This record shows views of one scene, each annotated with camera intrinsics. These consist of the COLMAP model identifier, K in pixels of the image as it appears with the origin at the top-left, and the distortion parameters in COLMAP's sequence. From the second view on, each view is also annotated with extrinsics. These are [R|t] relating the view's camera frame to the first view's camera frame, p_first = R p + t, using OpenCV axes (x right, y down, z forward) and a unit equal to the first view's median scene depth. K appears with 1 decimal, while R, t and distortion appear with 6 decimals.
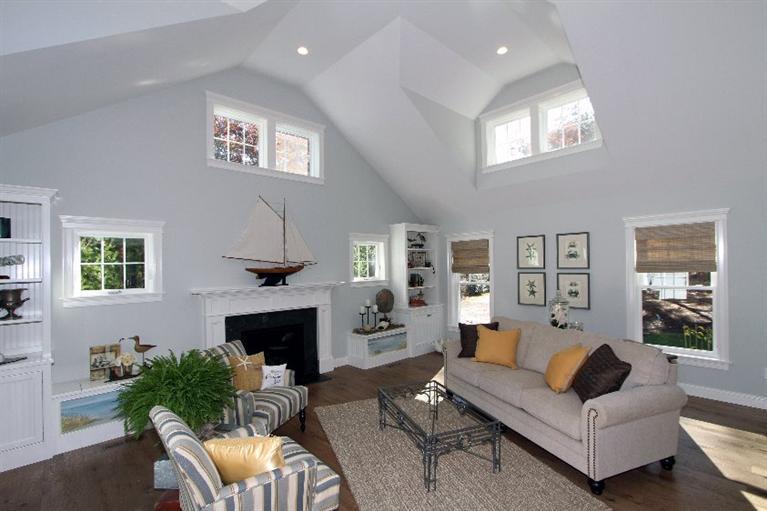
lens RADIAL K [[355.3, 0, 388.2], [0, 355.3, 265.1], [0, 0, 1]] dist [-0.004811, -0.000520]
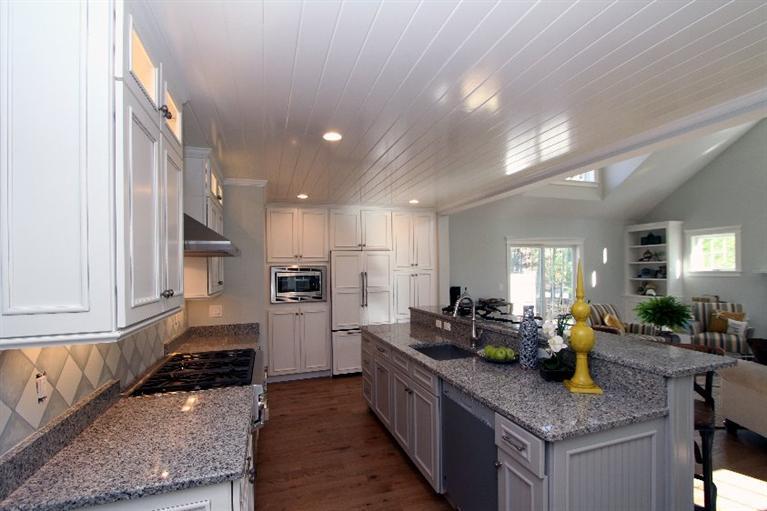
lens RADIAL K [[355.3, 0, 388.2], [0, 355.3, 265.1], [0, 0, 1]] dist [-0.004811, -0.000520]
pose [[-0.401487, 0.018032, -0.915687, 1.054647], [0.029210, 0.999550, 0.006876, -0.002471], [0.915399, -0.023987, -0.401833, 0.173490]]
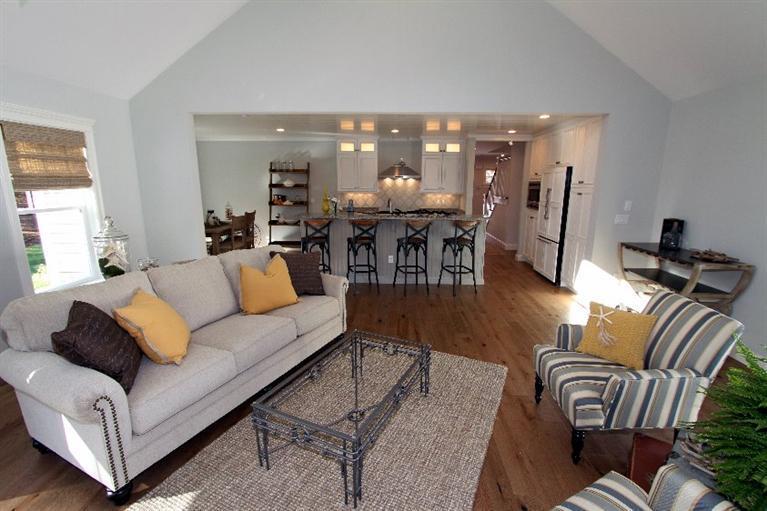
lens RADIAL K [[369.9, 0, 398.9], [0, 369.9, 255.2], [0, 0, 1]] dist [-0.001554, -0.000079]
pose [[-0.721268, -0.117716, 0.682580, -0.238004], [0.008525, 0.983870, 0.178683, 0.018781], [-0.692603, 0.134697, -0.708631, 0.842313]]
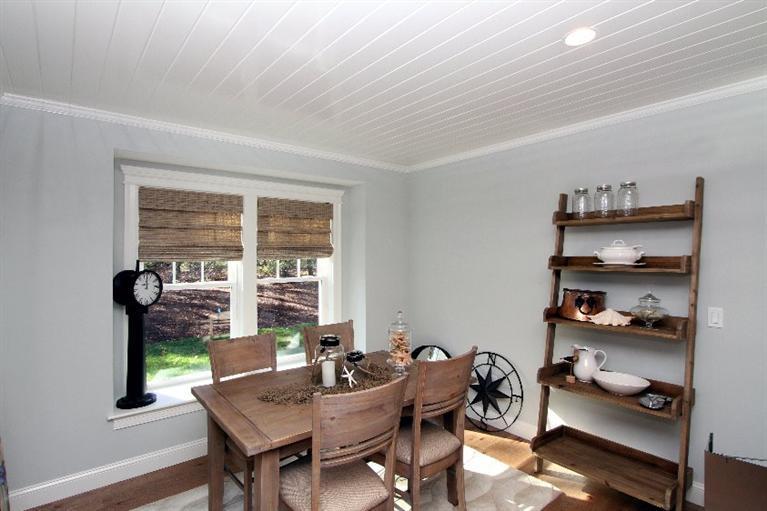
lens RADIAL K [[392.1, 0, 367.0], [0, 392.1, 254.4], [0, 0, 1]] dist [-0.026378, -0.000489]
pose [[0.084930, 0.026634, 0.996031, 0.608242], [-0.002451, 0.999645, -0.026522, 0.010718], [-0.996384, -0.000188, 0.084966, 0.335316]]
